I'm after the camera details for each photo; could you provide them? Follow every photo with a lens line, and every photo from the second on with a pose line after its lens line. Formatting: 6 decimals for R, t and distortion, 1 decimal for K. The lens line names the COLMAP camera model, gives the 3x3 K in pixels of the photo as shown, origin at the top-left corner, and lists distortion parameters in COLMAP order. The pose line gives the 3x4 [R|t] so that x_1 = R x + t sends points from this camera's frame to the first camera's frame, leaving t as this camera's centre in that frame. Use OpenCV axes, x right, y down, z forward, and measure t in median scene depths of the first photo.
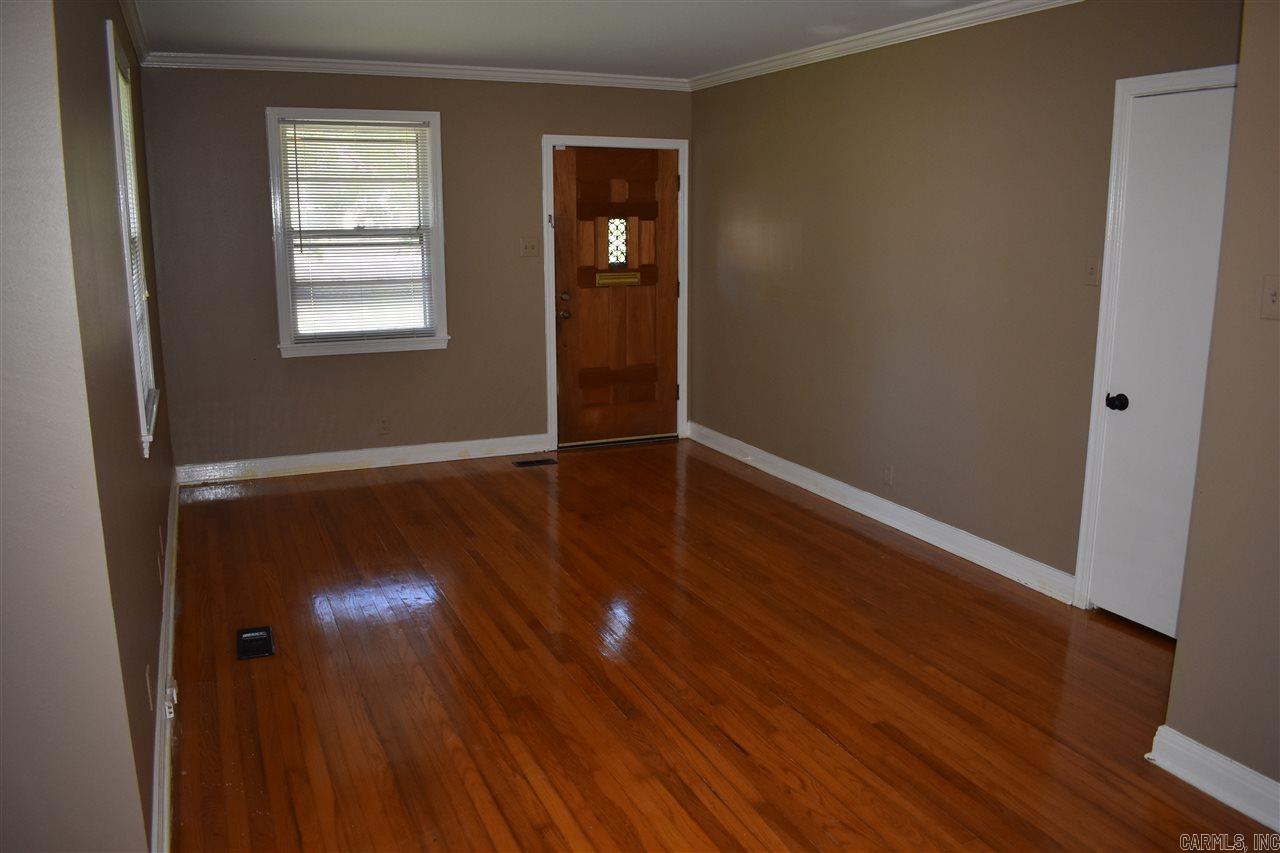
lens RADIAL K [[1003.6, 0, 640.0], [0, 1003.6, 426.5], [0, 0, 1]] dist [-0.086483, -0.006063]
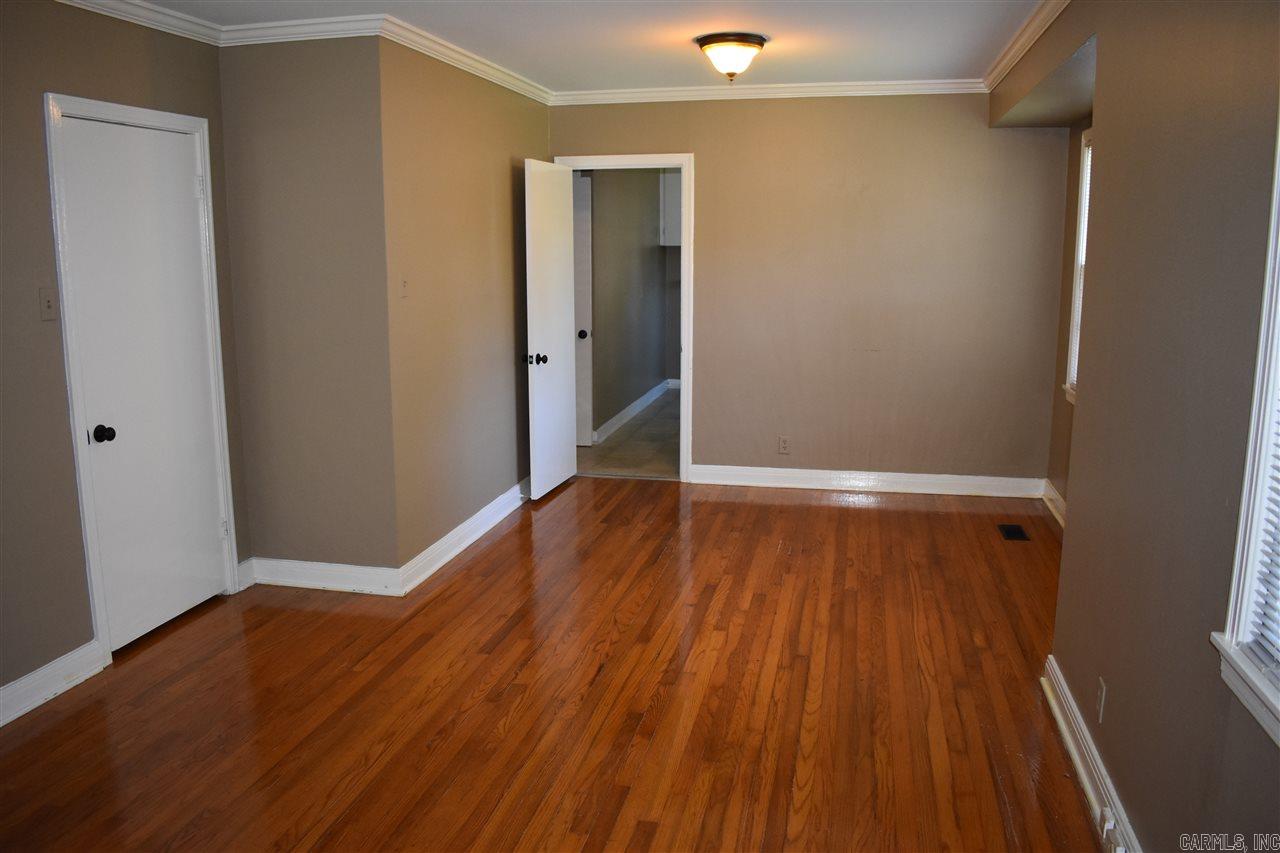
lens RADIAL K [[1003.6, 0, 640.0], [0, 1003.6, 426.5], [0, 0, 1]] dist [-0.086483, -0.006063]
pose [[-0.802621, -0.106345, 0.586933, -0.315338], [0.124452, 0.932468, 0.339138, -0.184403], [-0.583362, 0.345245, -0.735184, 0.886627]]
